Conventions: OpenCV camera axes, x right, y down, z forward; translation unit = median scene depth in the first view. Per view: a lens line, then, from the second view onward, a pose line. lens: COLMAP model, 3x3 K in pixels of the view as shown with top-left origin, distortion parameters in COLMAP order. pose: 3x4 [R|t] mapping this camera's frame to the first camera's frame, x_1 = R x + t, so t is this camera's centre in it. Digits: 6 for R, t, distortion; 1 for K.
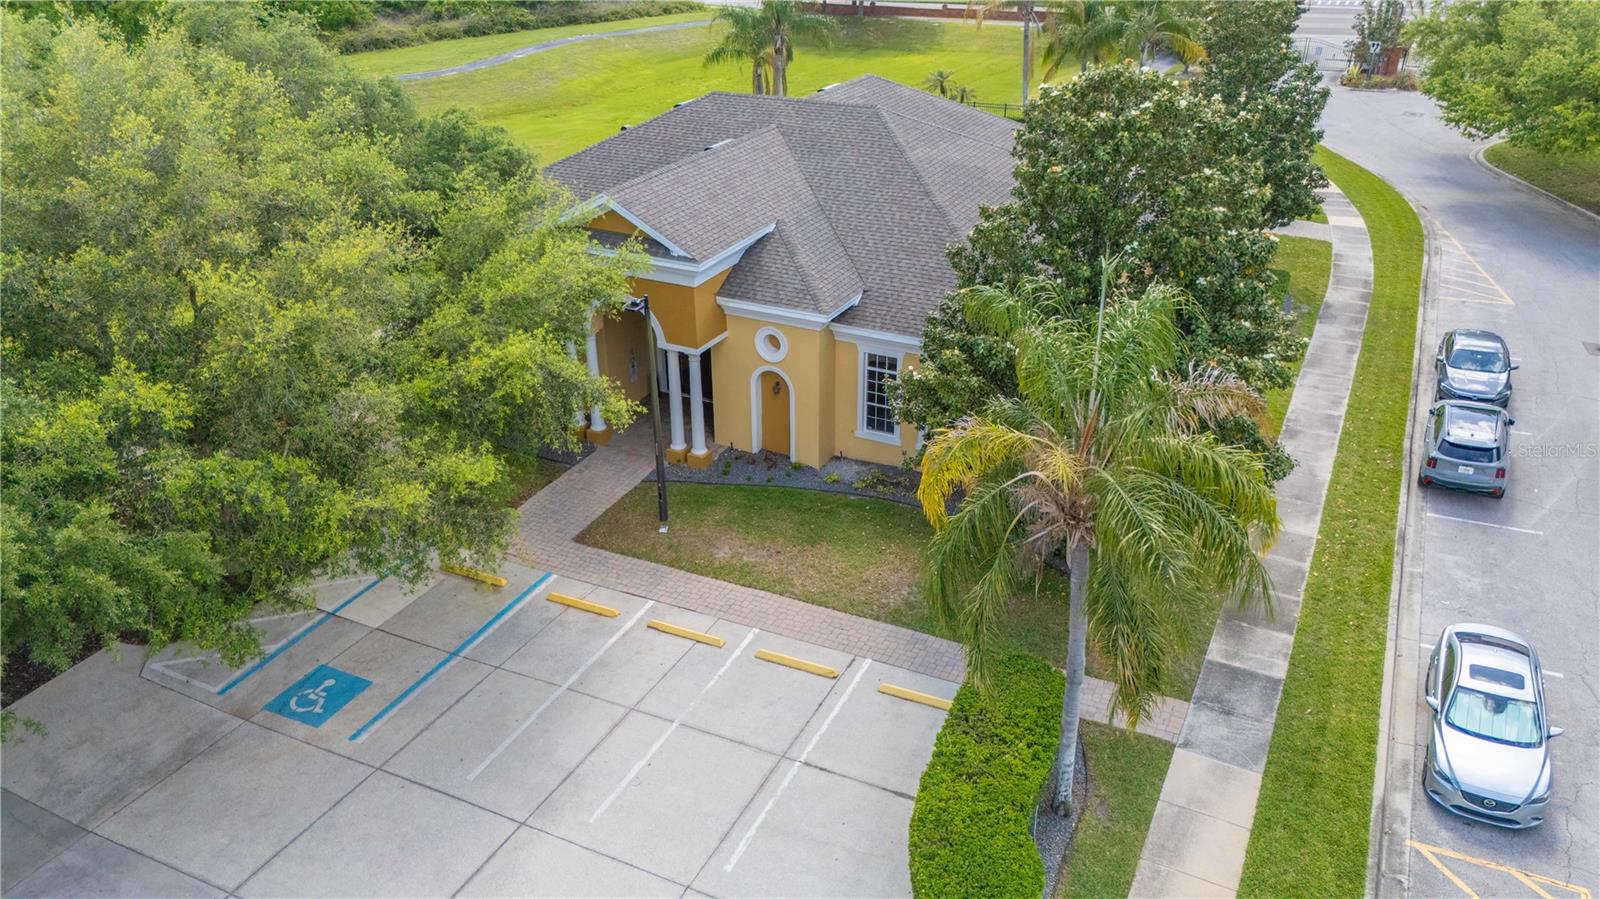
lens RADIAL K [[1174.1, 0, 799.5], [0, 1174.1, 454.9], [0, 0, 1]] dist [0.061245, -0.042579]
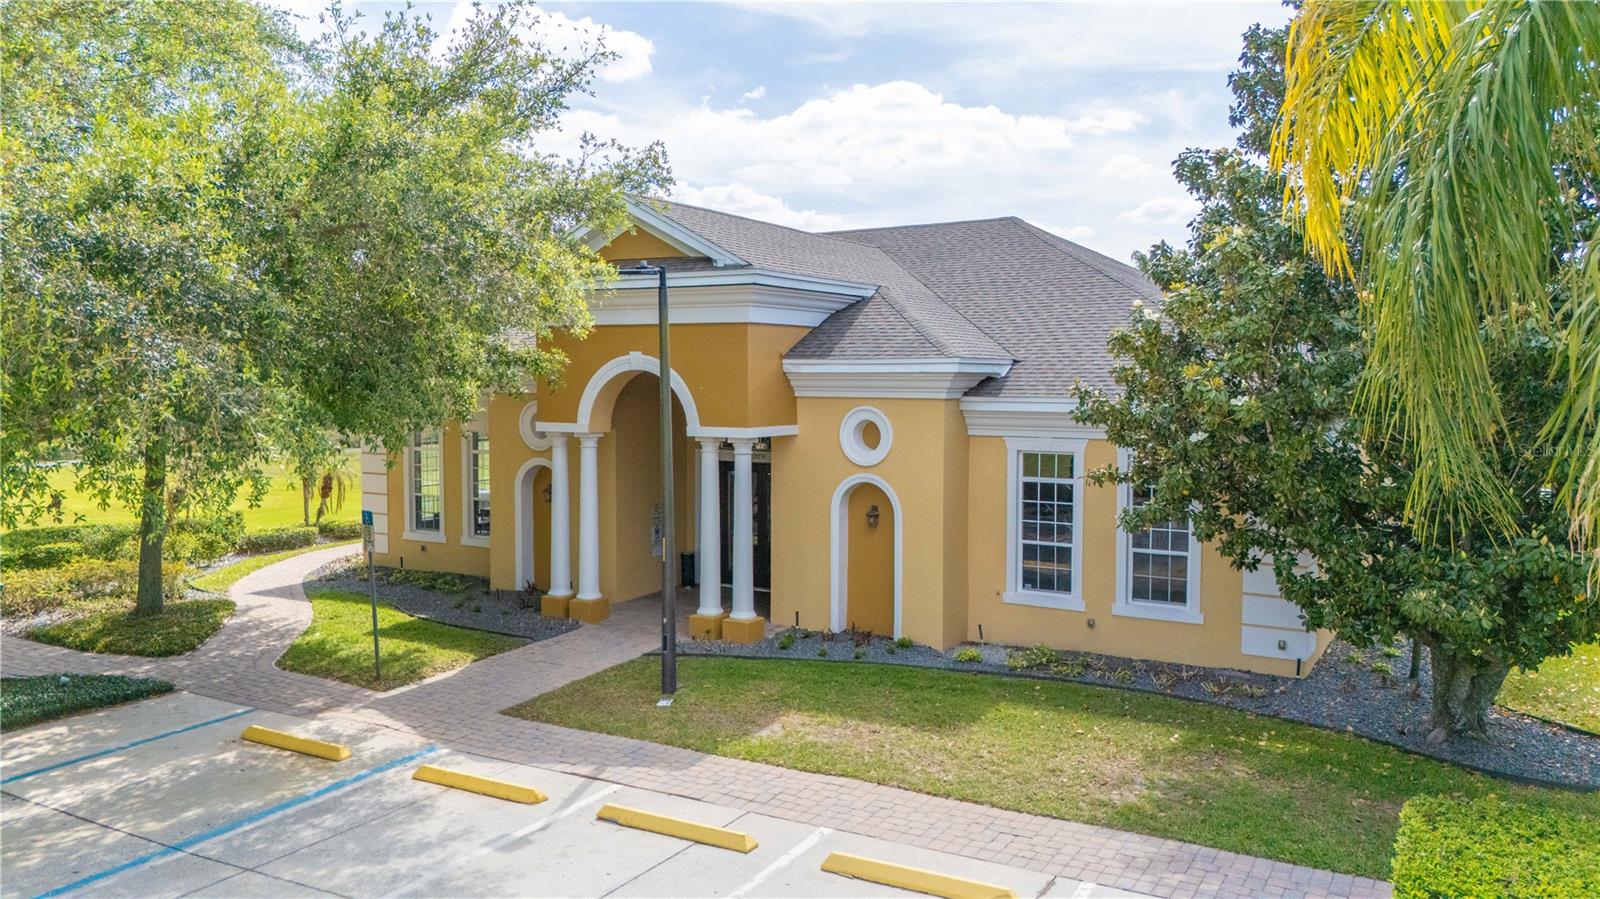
lens RADIAL K [[1174.1, 0, 794.3], [0, 1174.1, 445.0], [0, 0, 1]] dist [0.061245, -0.042579]
pose [[0.996643, 0.014285, -0.080614, -0.011922], [-0.045996, 0.912270, -0.406998, 0.166364], [0.067728, 0.409340, 0.909865, 0.429044]]
